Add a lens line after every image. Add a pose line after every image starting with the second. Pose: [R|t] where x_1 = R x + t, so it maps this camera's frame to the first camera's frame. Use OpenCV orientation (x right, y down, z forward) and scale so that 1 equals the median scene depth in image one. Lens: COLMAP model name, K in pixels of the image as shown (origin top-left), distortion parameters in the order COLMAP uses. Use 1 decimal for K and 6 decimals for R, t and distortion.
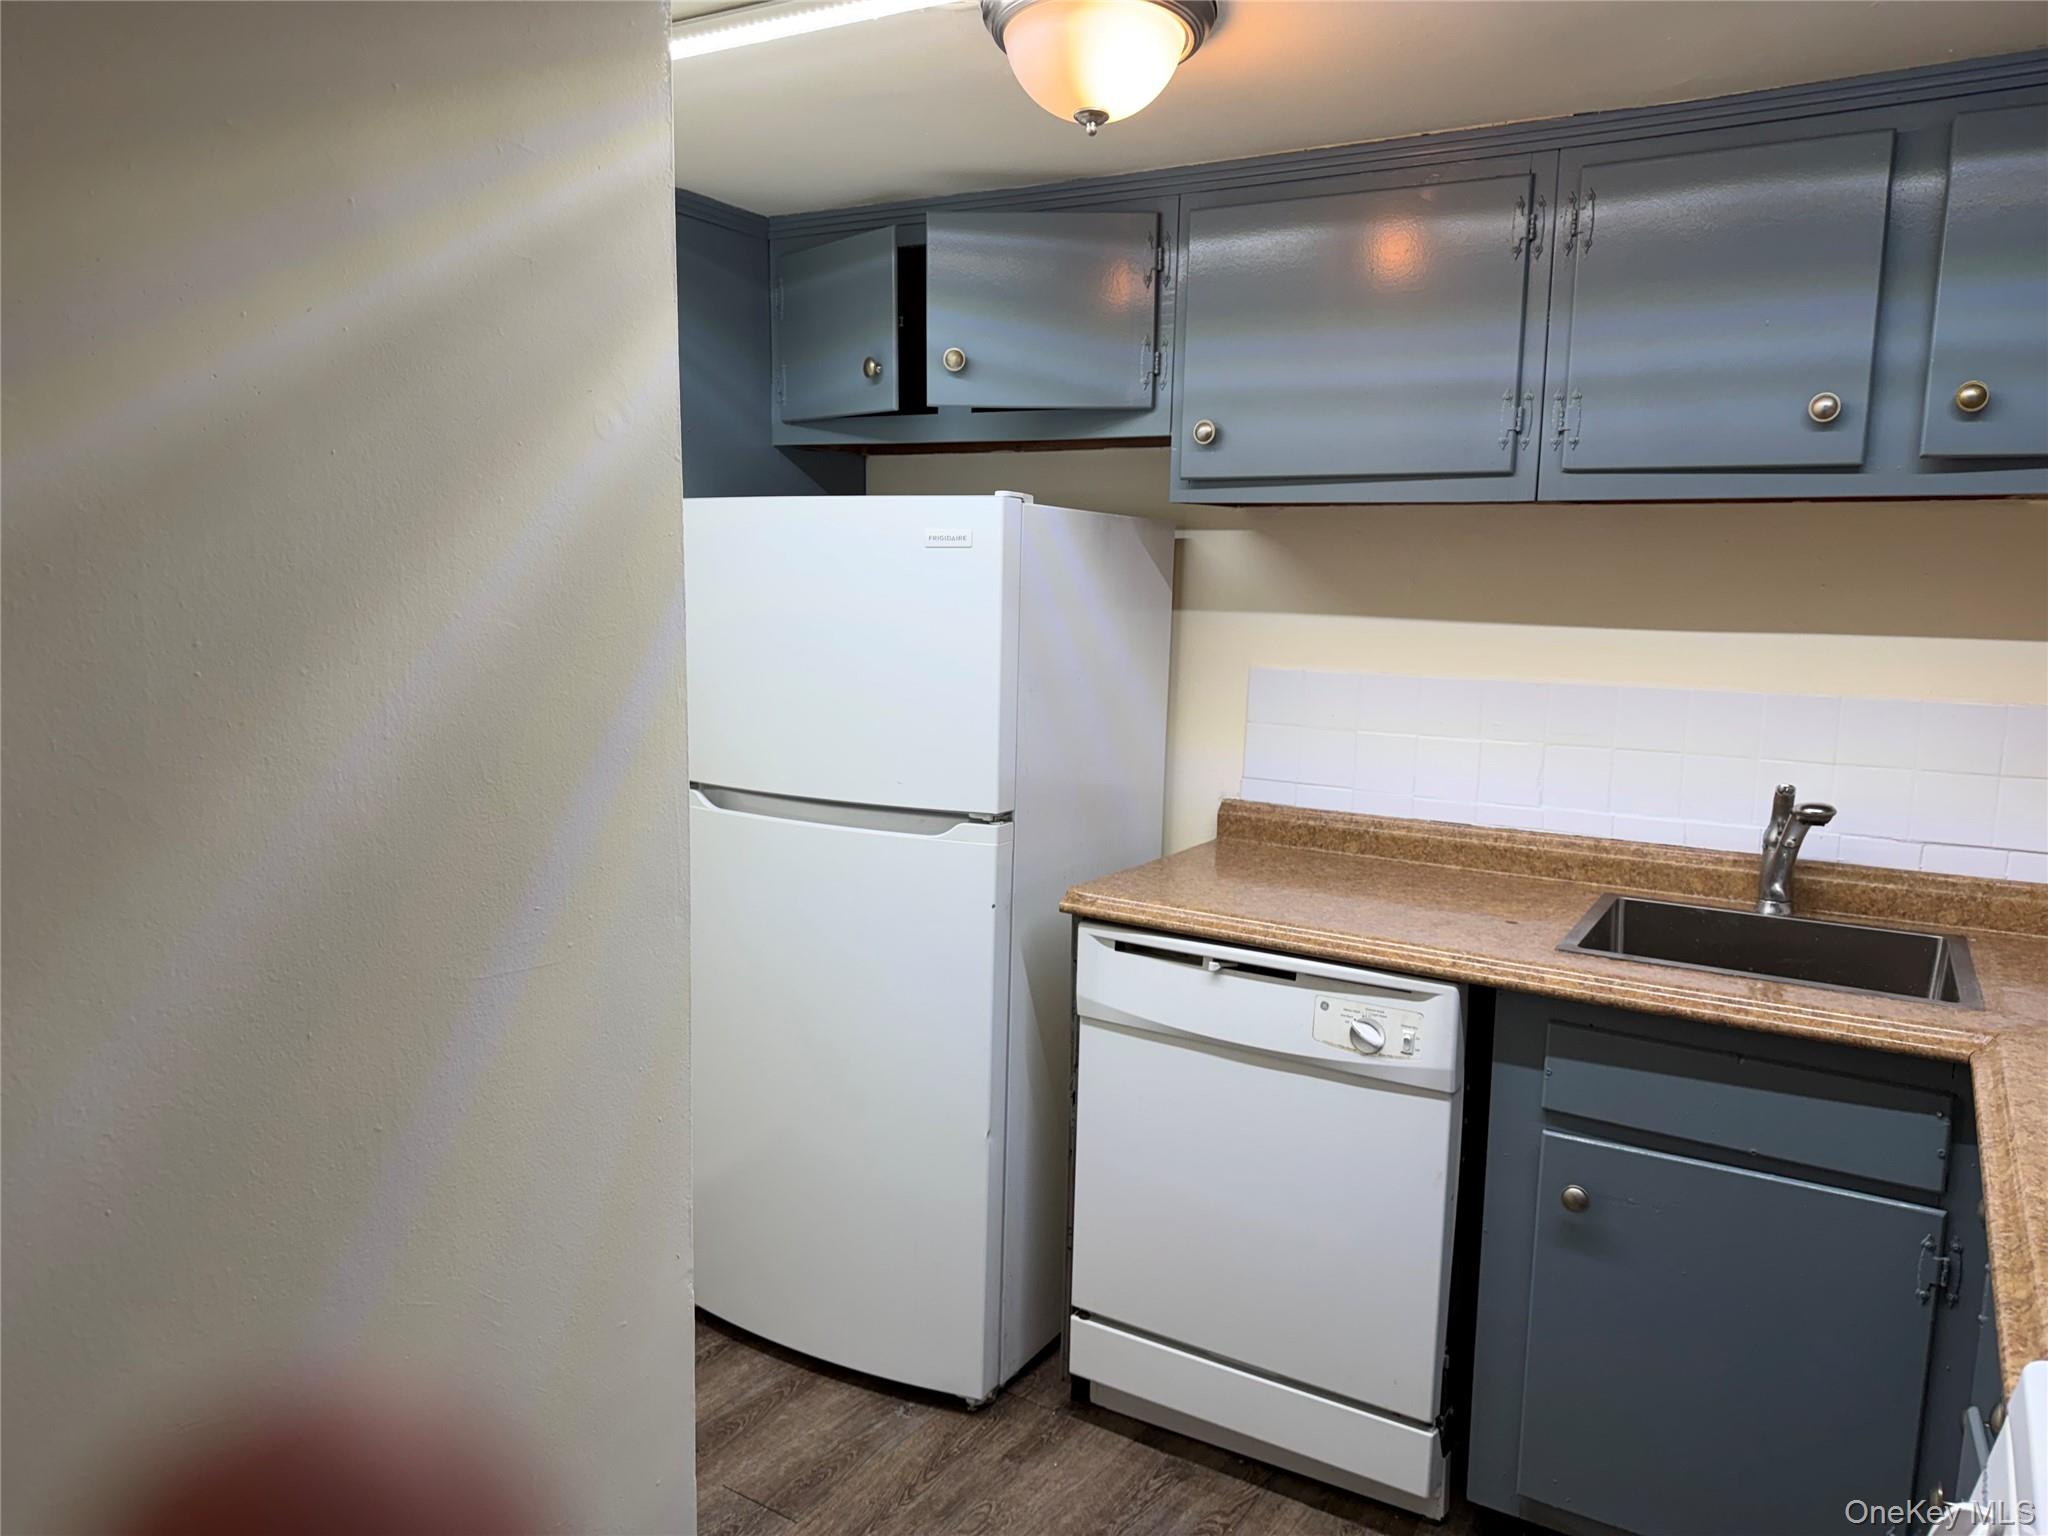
lens RADIAL K [[1445.6, 0, 1024.0], [0, 1445.6, 768.0], [0, 0, 1]] dist [0.049100, -0.068071]
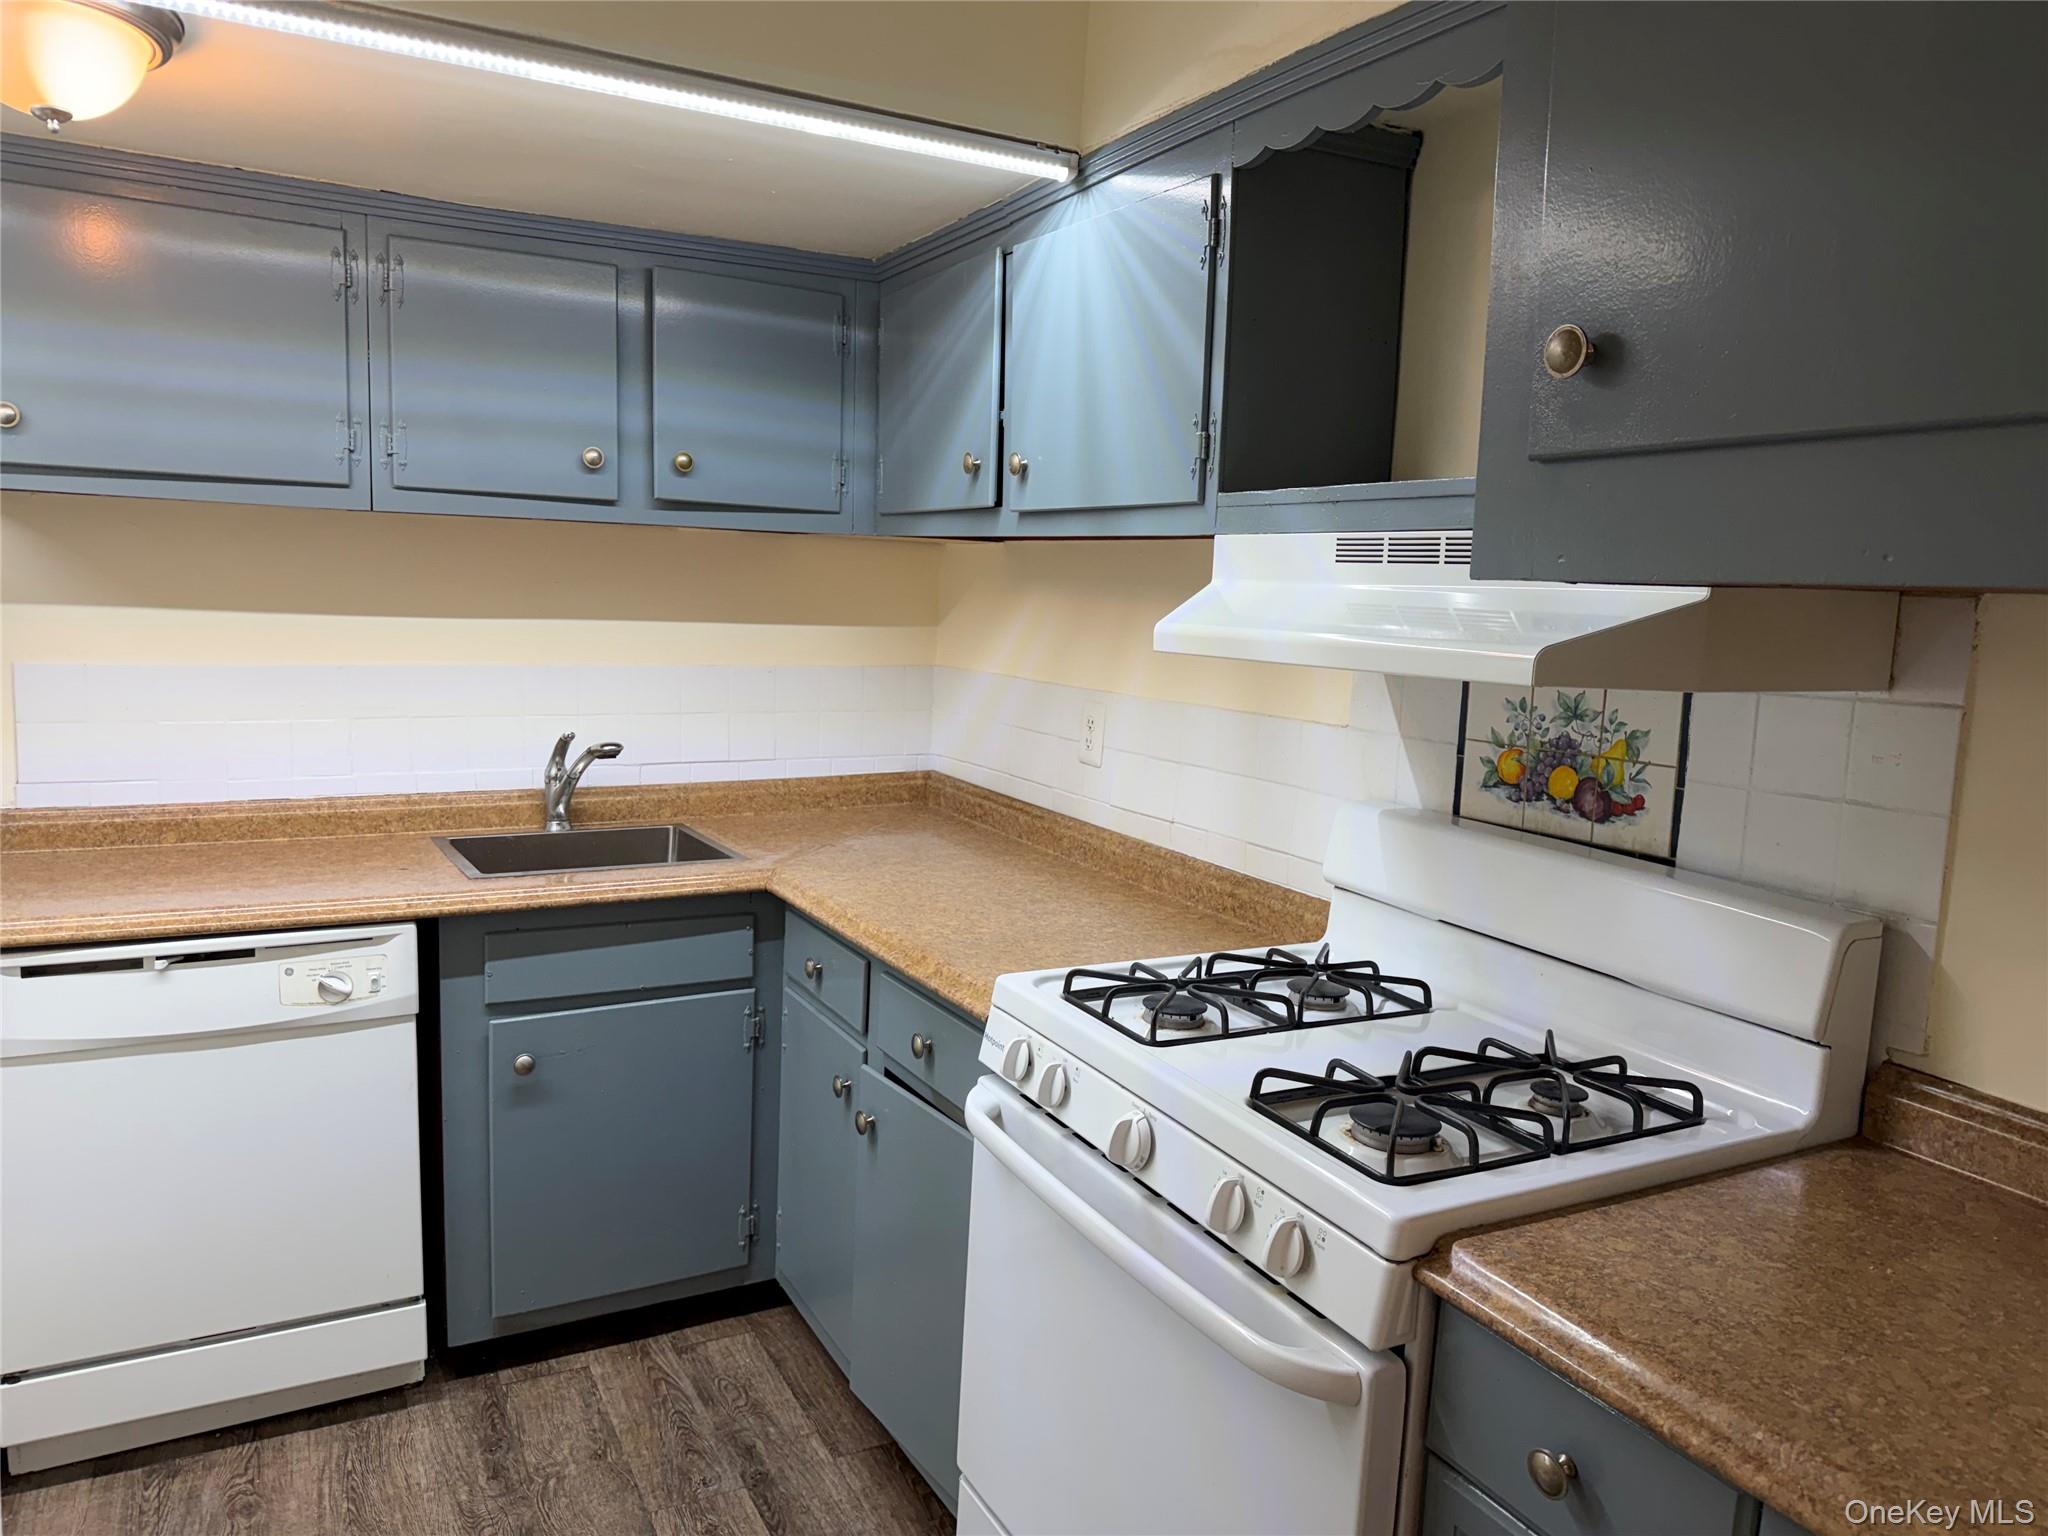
lens RADIAL K [[1445.6, 0, 1024.0], [0, 1445.6, 768.0], [0, 0, 1]] dist [0.049100, -0.068071]
pose [[0.484514, -0.113022, 0.867451, -0.442799], [0.093211, 0.992643, 0.077271, -0.020284], [-0.869803, 0.043417, 0.491485, -0.024403]]
